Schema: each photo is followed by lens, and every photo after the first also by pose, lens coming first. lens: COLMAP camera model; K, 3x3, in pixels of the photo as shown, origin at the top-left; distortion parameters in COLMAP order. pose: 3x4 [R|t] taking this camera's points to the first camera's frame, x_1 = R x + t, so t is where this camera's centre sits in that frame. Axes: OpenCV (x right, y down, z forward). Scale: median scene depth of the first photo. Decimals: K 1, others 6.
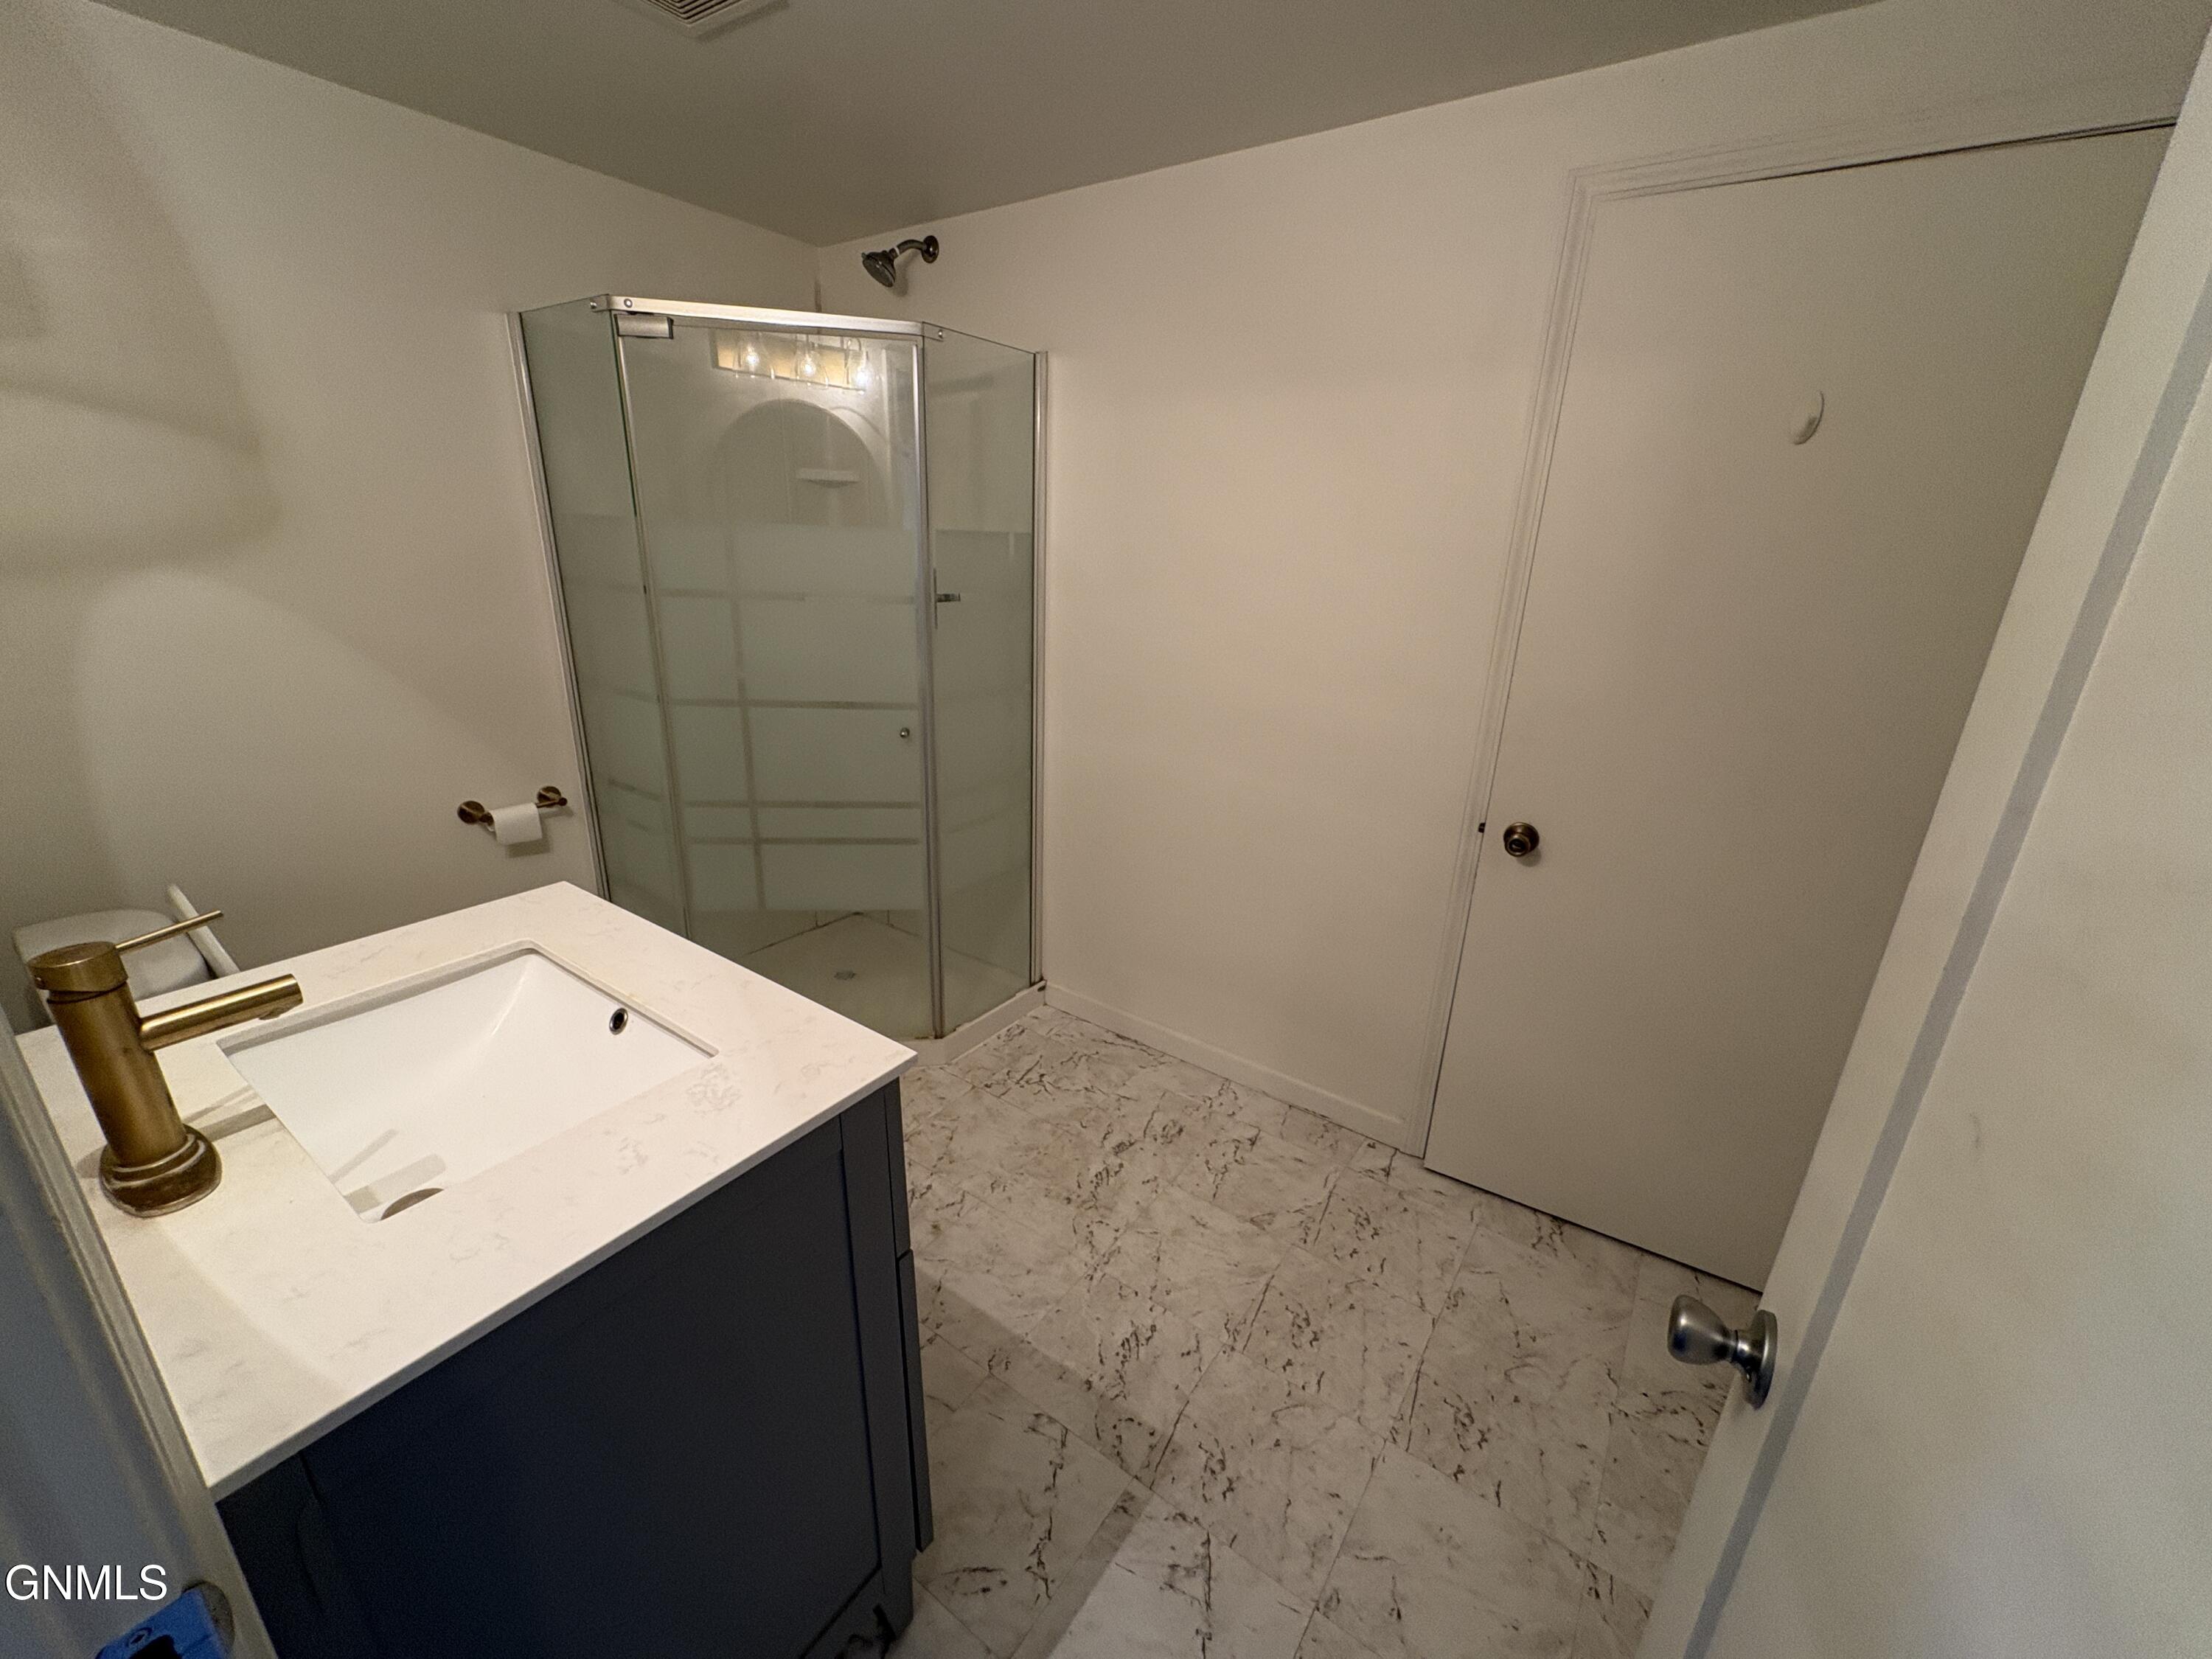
lens RADIAL K [[884.3, 0, 1112.0], [0, 884.3, 833.0], [0, 0, 1]] dist [-0.000440, -0.000310]
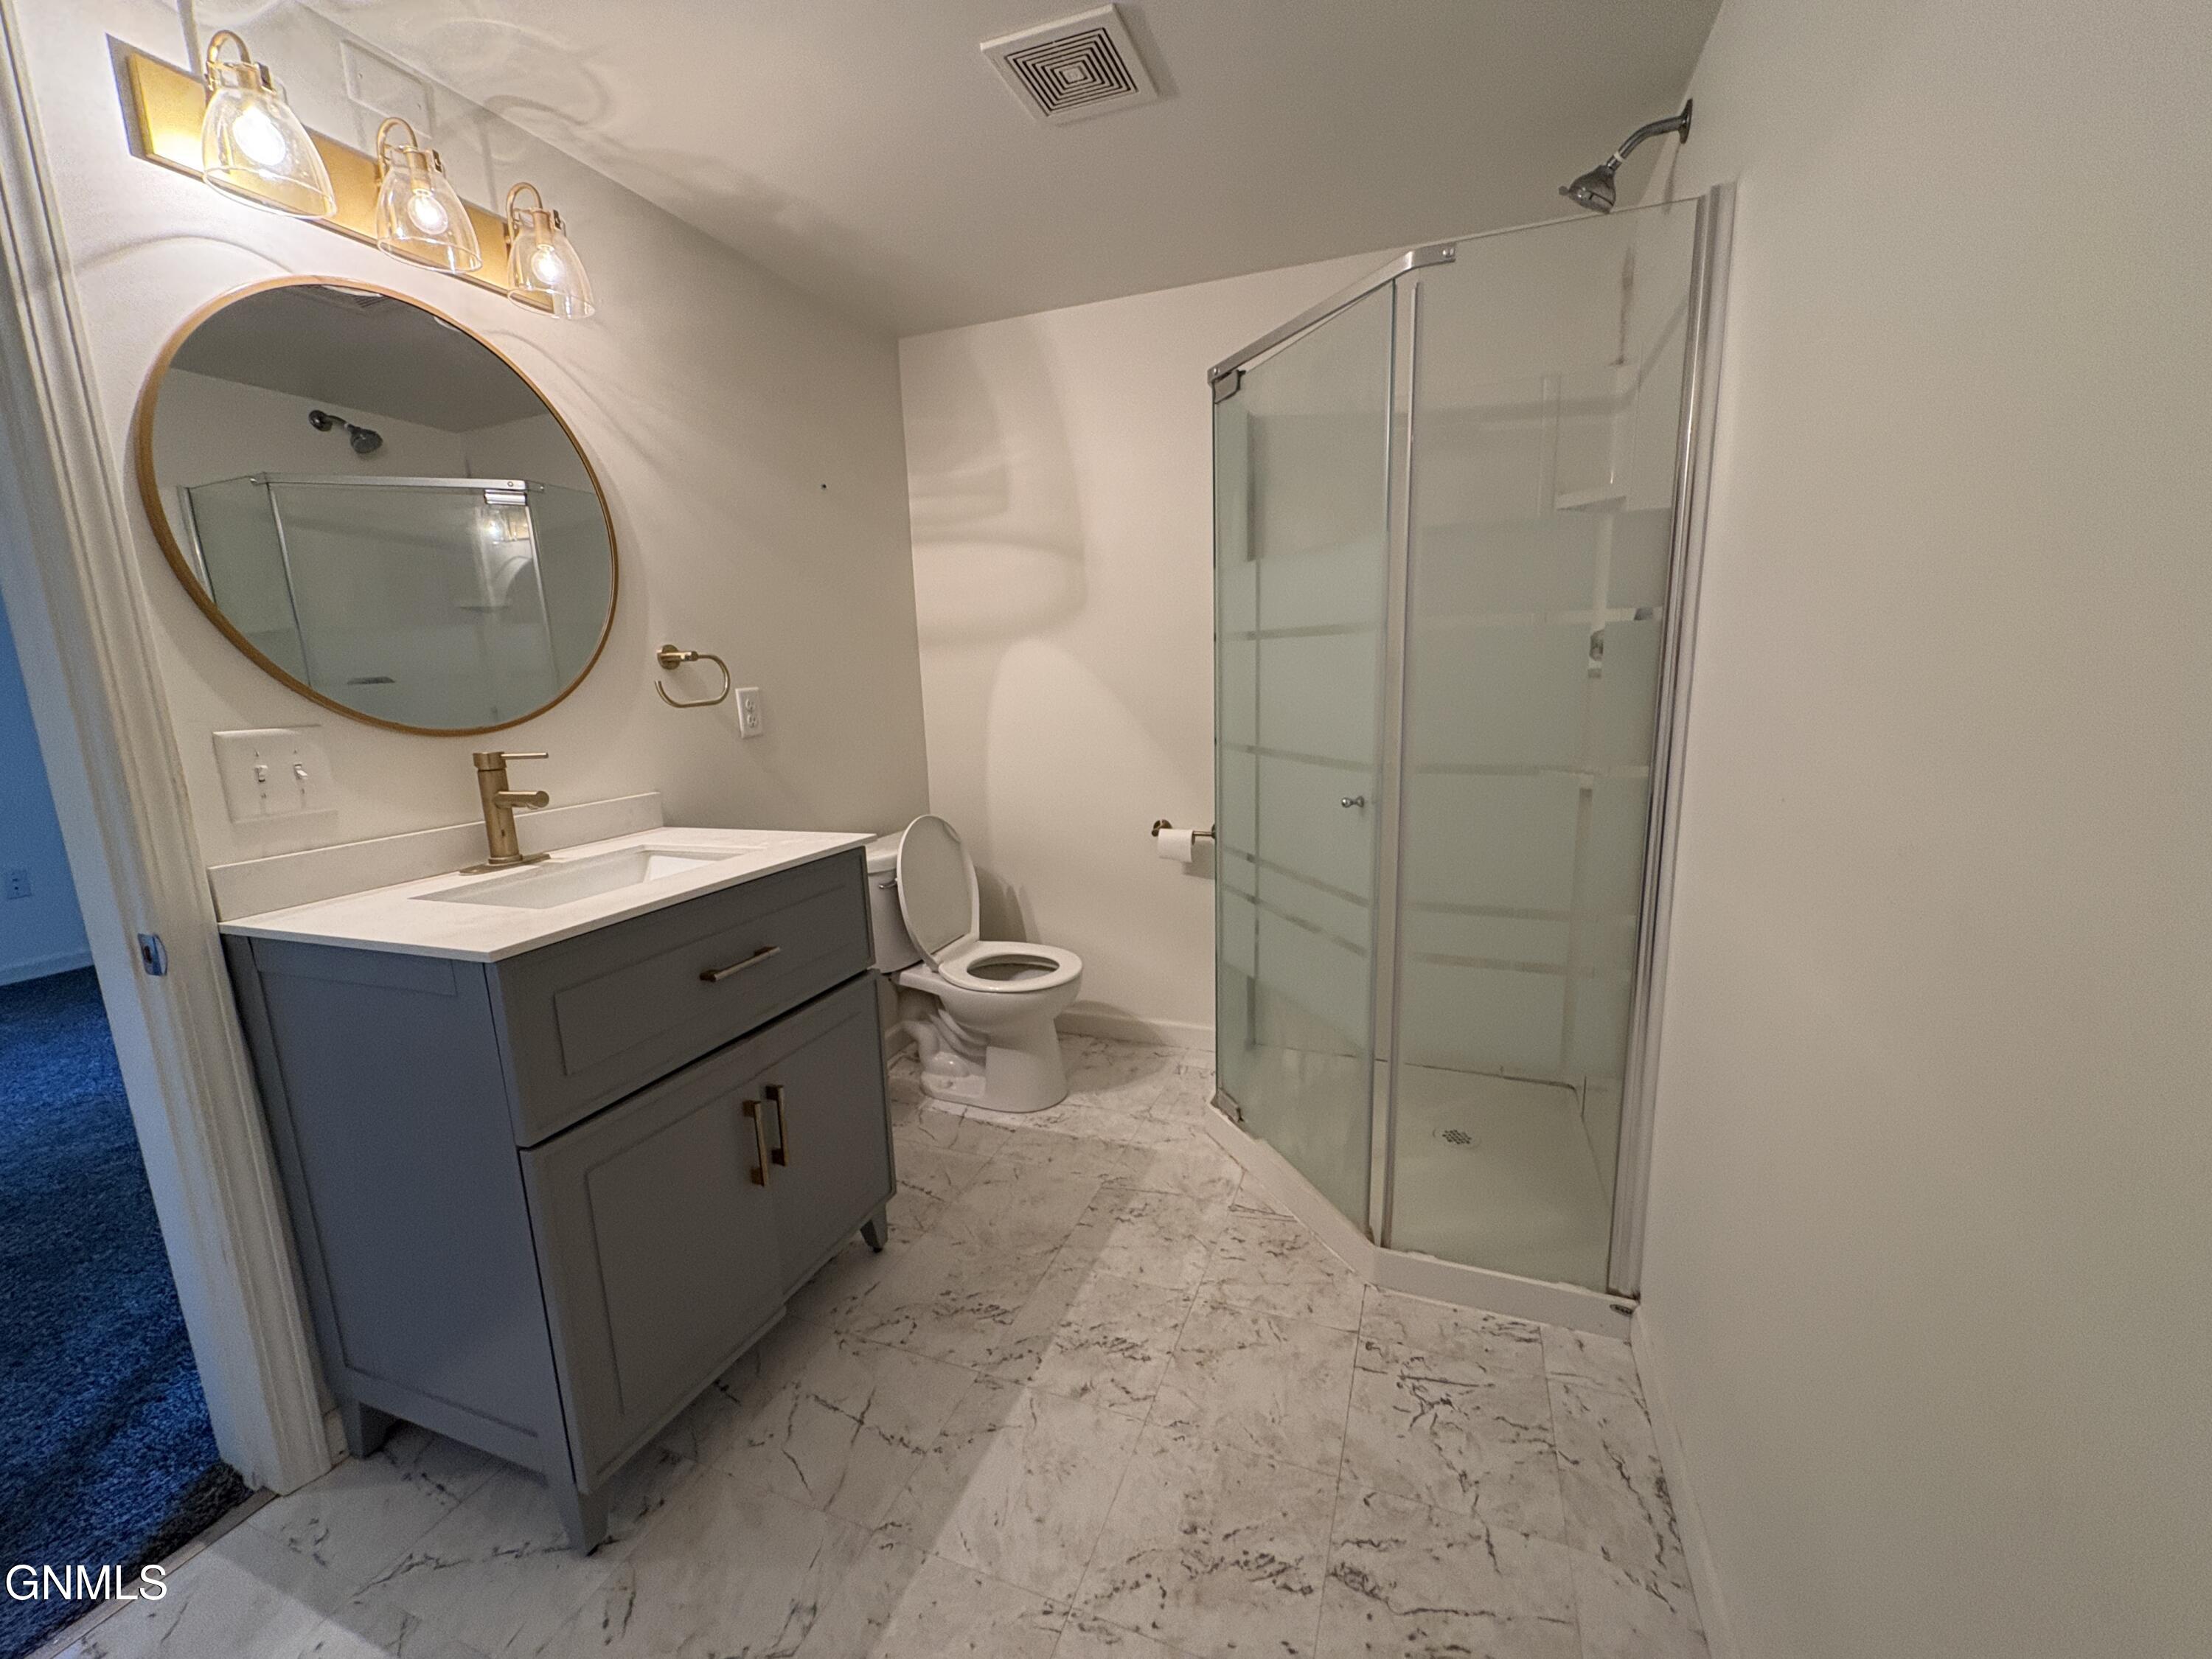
lens RADIAL K [[884.3, 0, 1110.0], [0, 884.3, 837.0], [0, 0, 1]] dist [-0.000440, -0.000310]
pose [[0.238381, 0.138528, -0.961241, 0.451849], [-0.276897, 0.958387, 0.069448, -0.080757], [0.930861, 0.249610, 0.266819, 0.625893]]
